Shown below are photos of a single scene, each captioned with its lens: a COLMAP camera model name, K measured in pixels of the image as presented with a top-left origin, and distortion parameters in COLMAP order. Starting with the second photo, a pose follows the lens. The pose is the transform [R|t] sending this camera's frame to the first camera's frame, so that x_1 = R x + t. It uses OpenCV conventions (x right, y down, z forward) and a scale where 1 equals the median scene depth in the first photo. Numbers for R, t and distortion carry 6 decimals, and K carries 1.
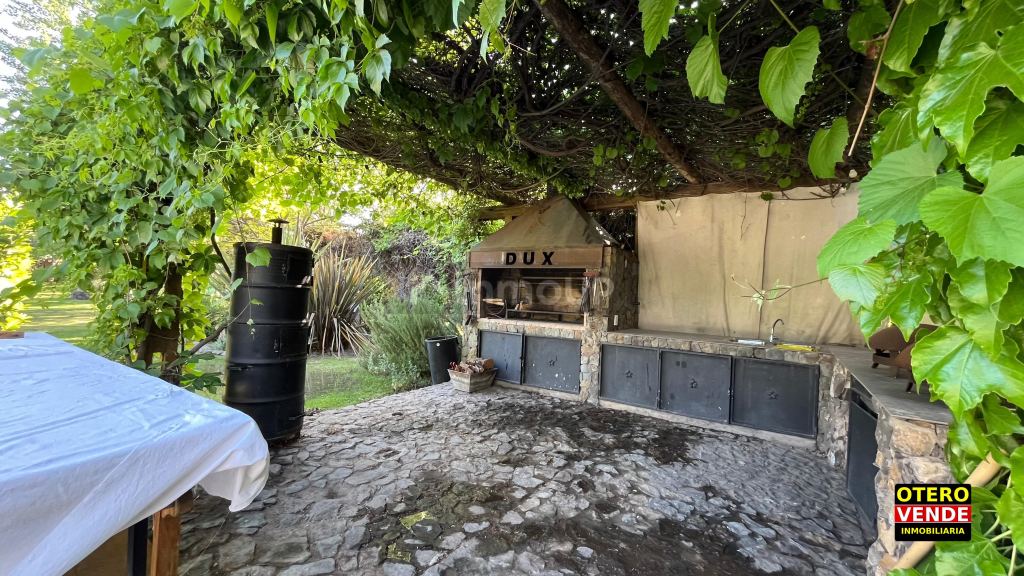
lens RADIAL K [[412.9, 0, 509.4], [0, 412.9, 291.6], [0, 0, 1]] dist [-0.002241, 0.000175]
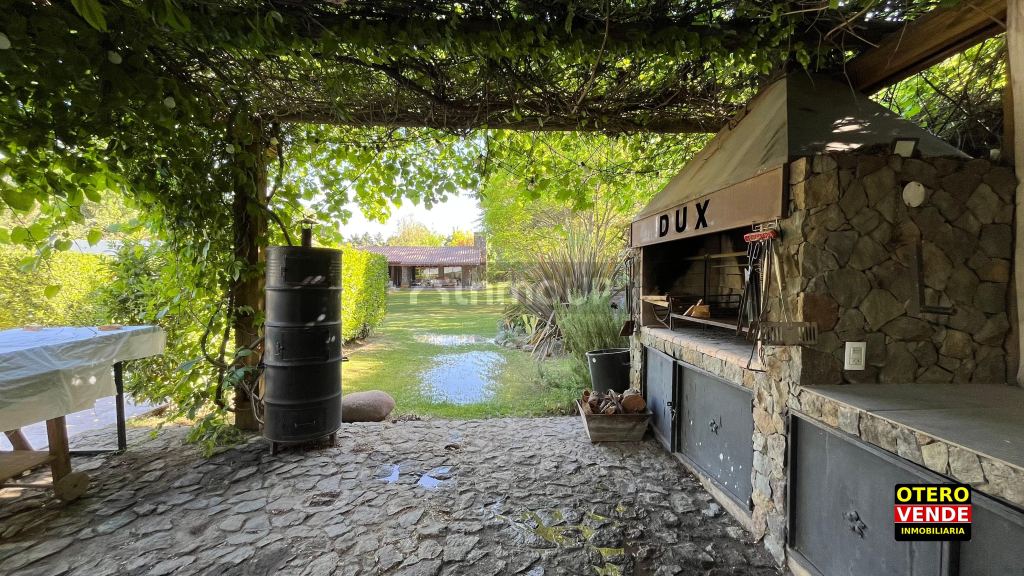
lens RADIAL K [[412.9, 0, 511.4], [0, 412.9, 284.2], [0, 0, 1]] dist [-0.002241, 0.000175]
pose [[0.600224, -0.026598, -0.799390, 0.373615], [0.031372, 0.999461, -0.009699, 0.000505], [0.799217, -0.019257, 0.600734, 0.550831]]
